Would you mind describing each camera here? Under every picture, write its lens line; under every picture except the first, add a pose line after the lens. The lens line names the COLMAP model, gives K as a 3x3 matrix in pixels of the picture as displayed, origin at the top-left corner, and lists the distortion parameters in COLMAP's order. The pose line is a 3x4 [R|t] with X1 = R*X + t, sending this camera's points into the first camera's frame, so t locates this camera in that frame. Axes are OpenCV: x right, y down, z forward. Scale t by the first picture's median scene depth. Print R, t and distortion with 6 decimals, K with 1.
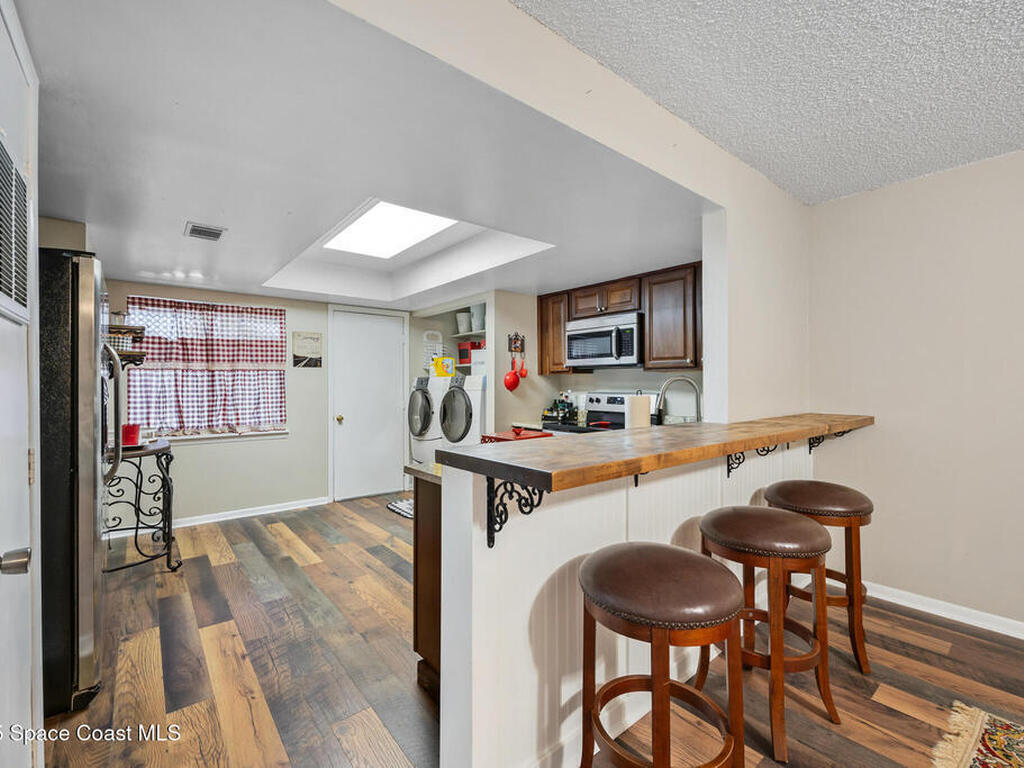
lens RADIAL K [[457.7, 0, 512.0], [0, 457.7, 384.0], [0, 0, 1]] dist [-0.000134, -0.000071]
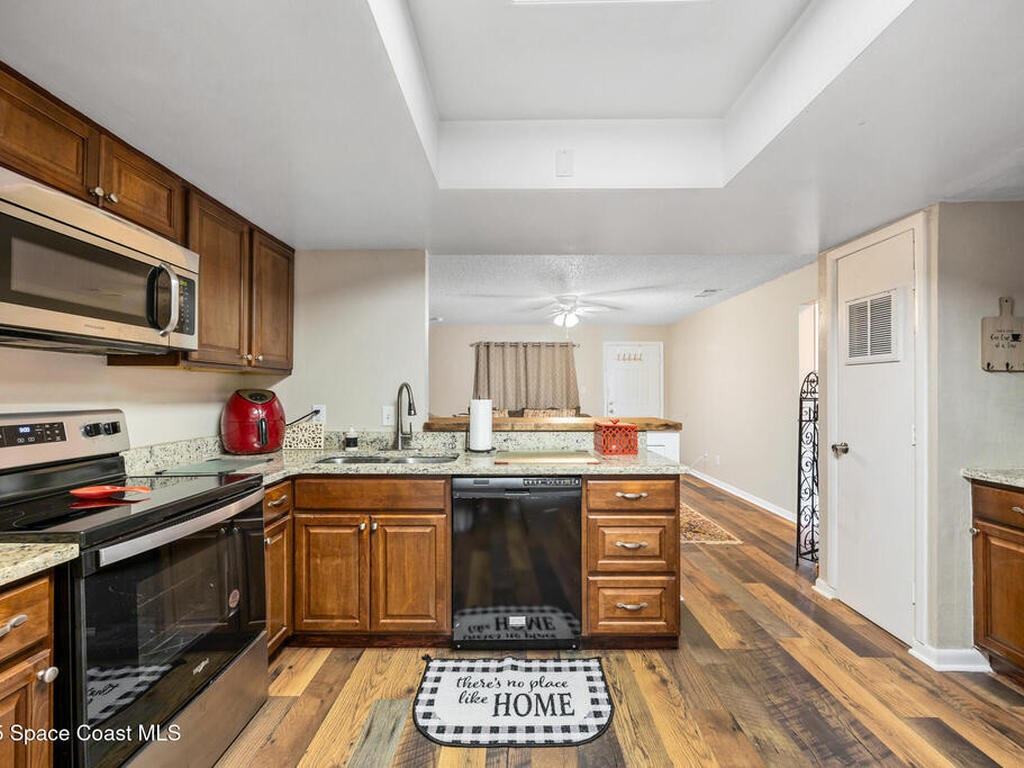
lens RADIAL K [[457.7, 0, 512.0], [0, 457.7, 384.0], [0, 0, 1]] dist [-0.000134, -0.000071]
pose [[-0.771122, 0.009160, 0.636621, -0.316470], [-0.001218, 0.999873, -0.015862, 0.002968], [-0.636686, -0.013007, -0.771013, 1.105769]]
